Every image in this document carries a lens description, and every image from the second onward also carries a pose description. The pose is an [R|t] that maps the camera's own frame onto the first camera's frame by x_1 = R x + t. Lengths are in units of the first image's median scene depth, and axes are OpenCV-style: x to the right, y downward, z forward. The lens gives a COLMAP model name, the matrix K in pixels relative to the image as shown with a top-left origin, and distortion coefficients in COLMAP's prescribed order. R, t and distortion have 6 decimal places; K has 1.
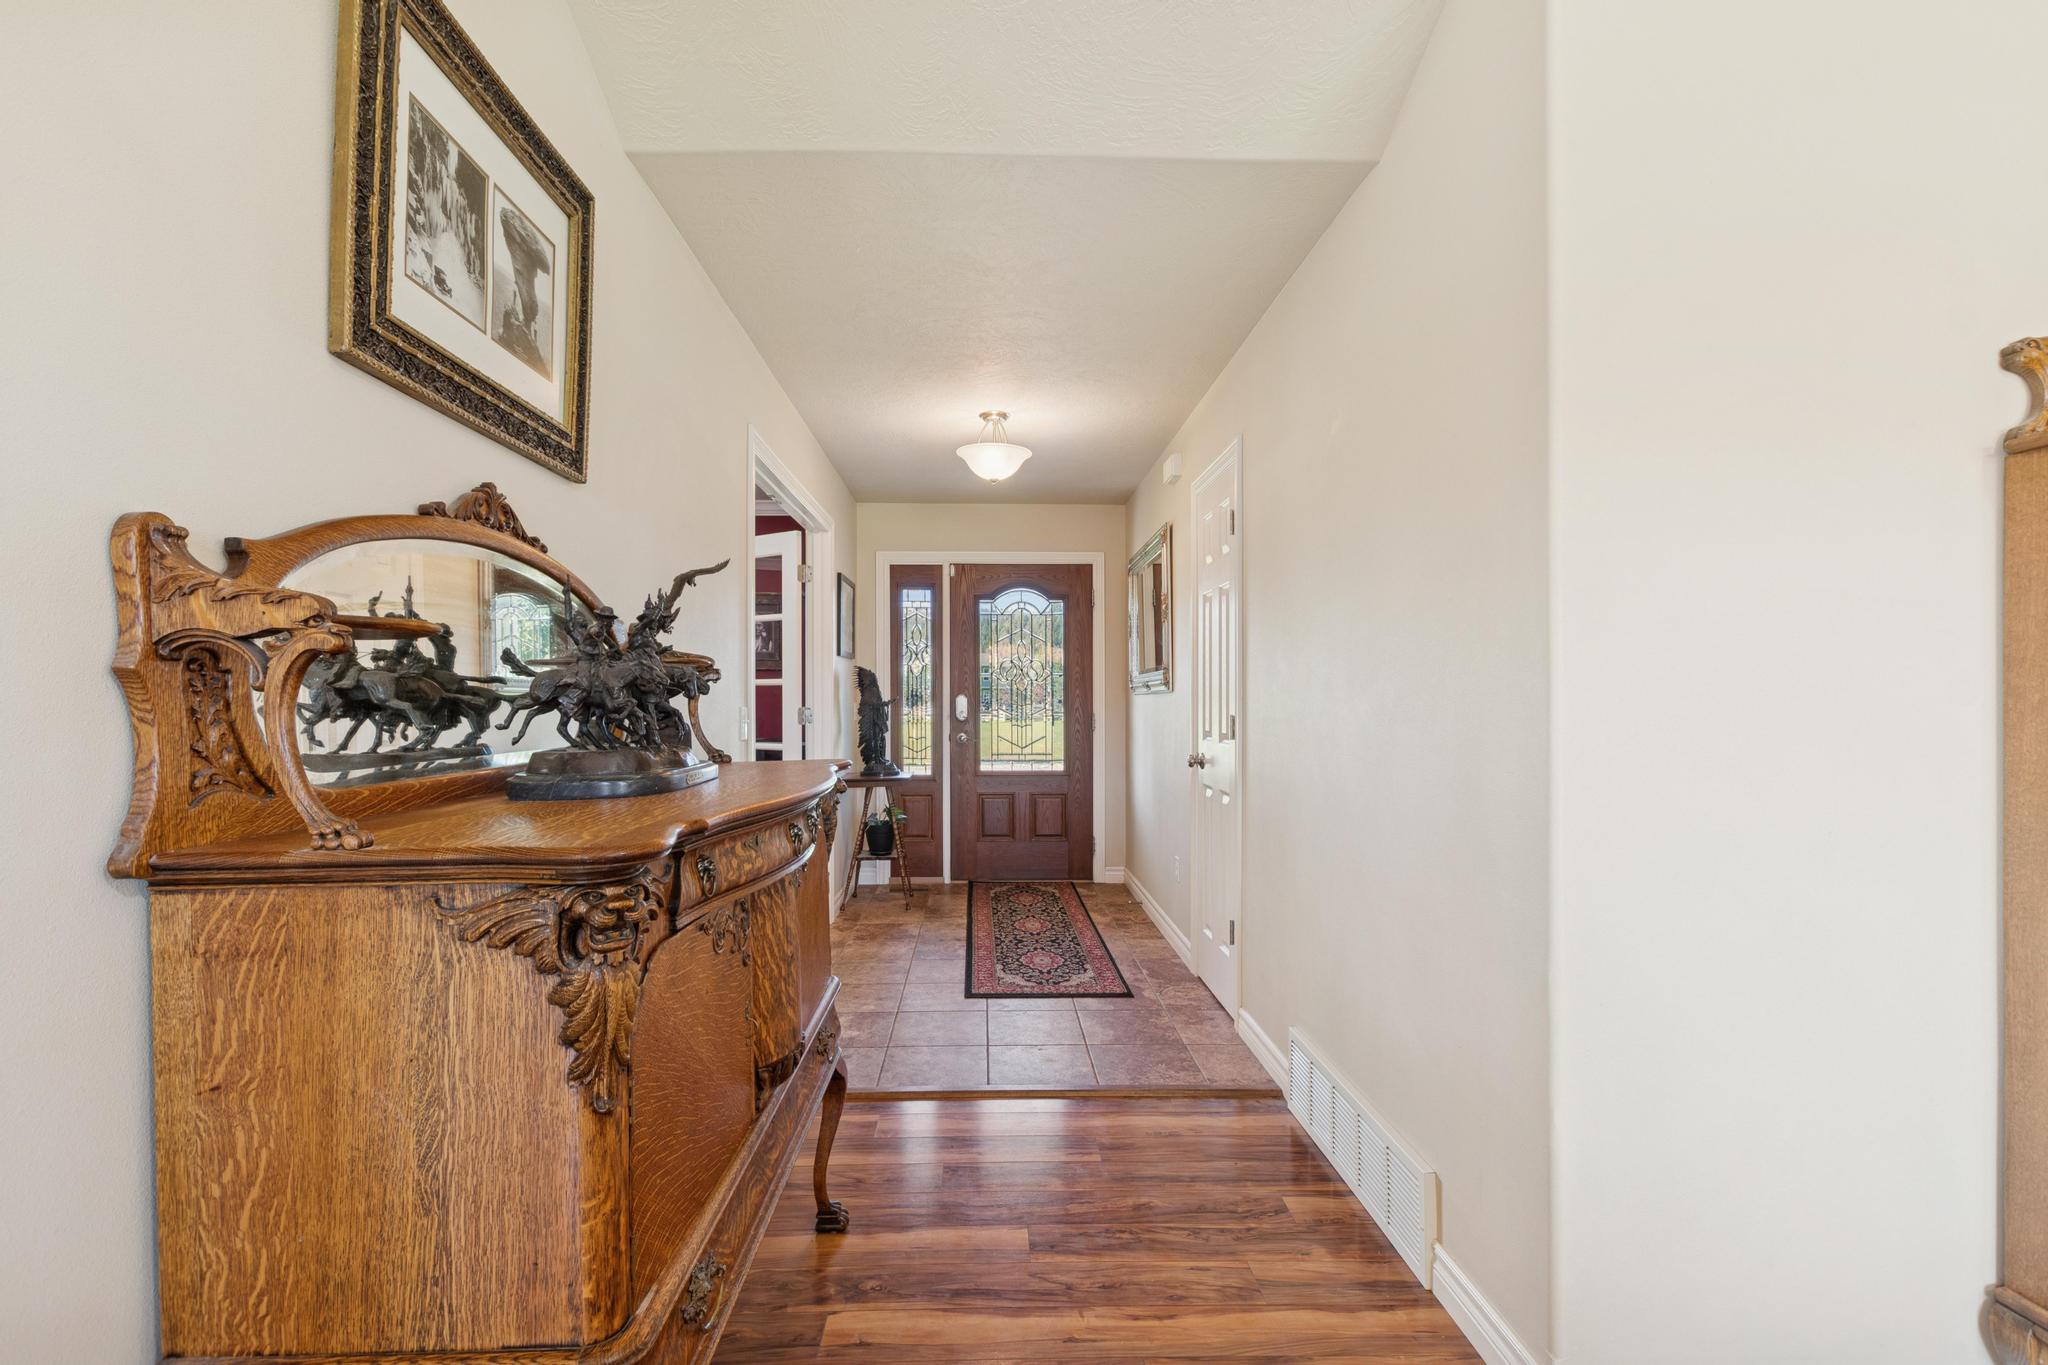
lens RADIAL K [[894.5, 0, 1038.4], [0, 894.5, 702.7], [0, 0, 1]] dist [0.008818, -0.005723]
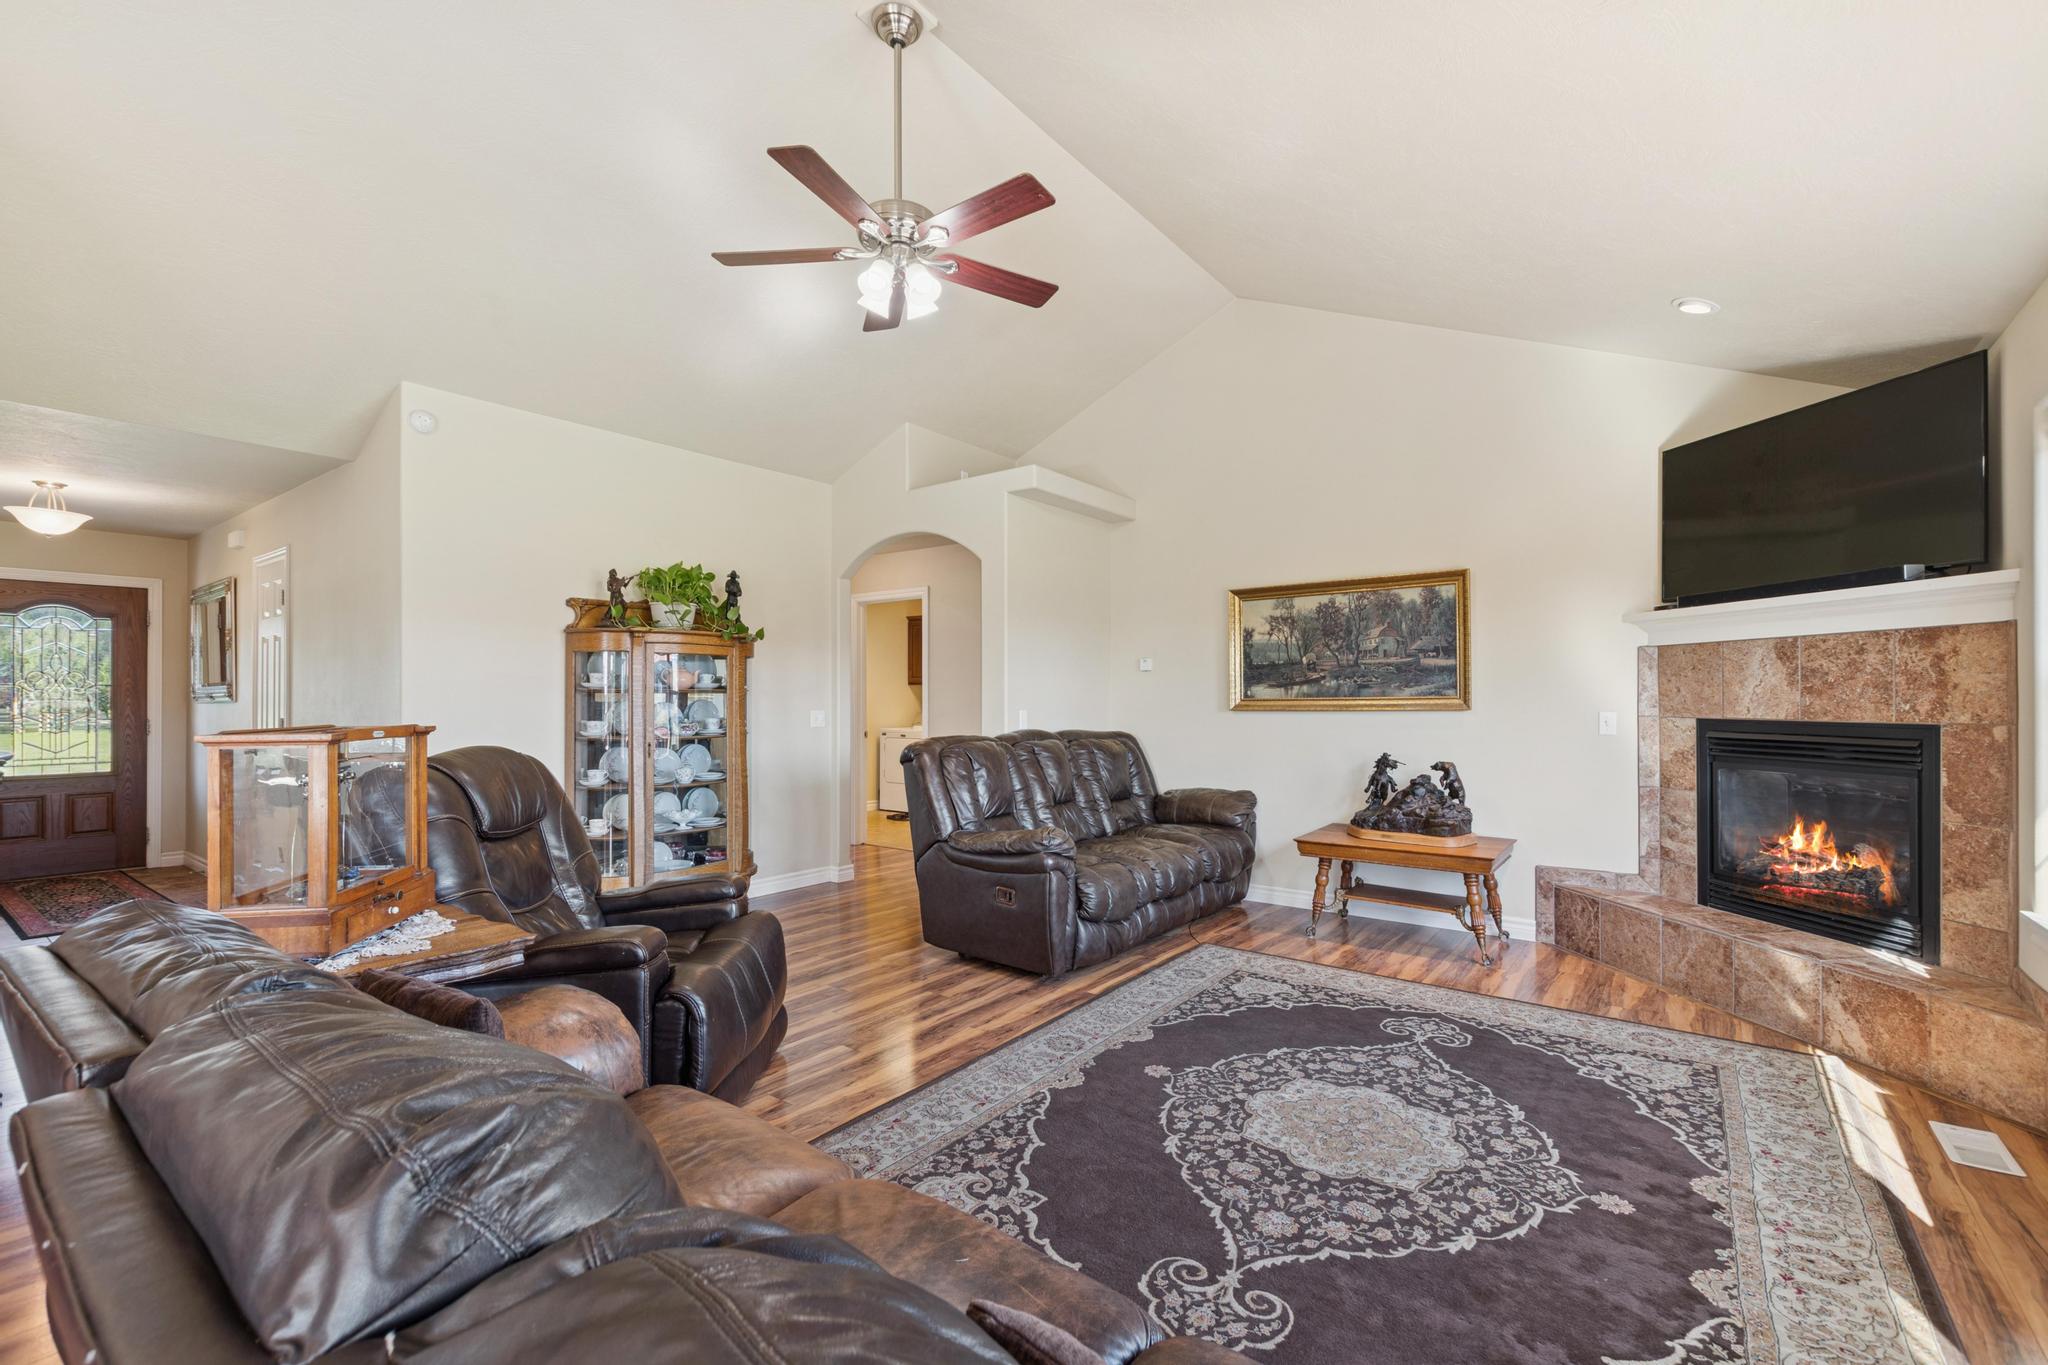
lens RADIAL K [[894.5, 0, 1030.5], [0, 894.5, 684.8], [0, 0, 1]] dist [0.008818, -0.005723]
pose [[0.652083, 0.006300, 0.758121, -0.103538], [0.007248, 0.999868, -0.014543, -0.010630], [-0.758113, 0.014978, 0.651951, -0.859285]]
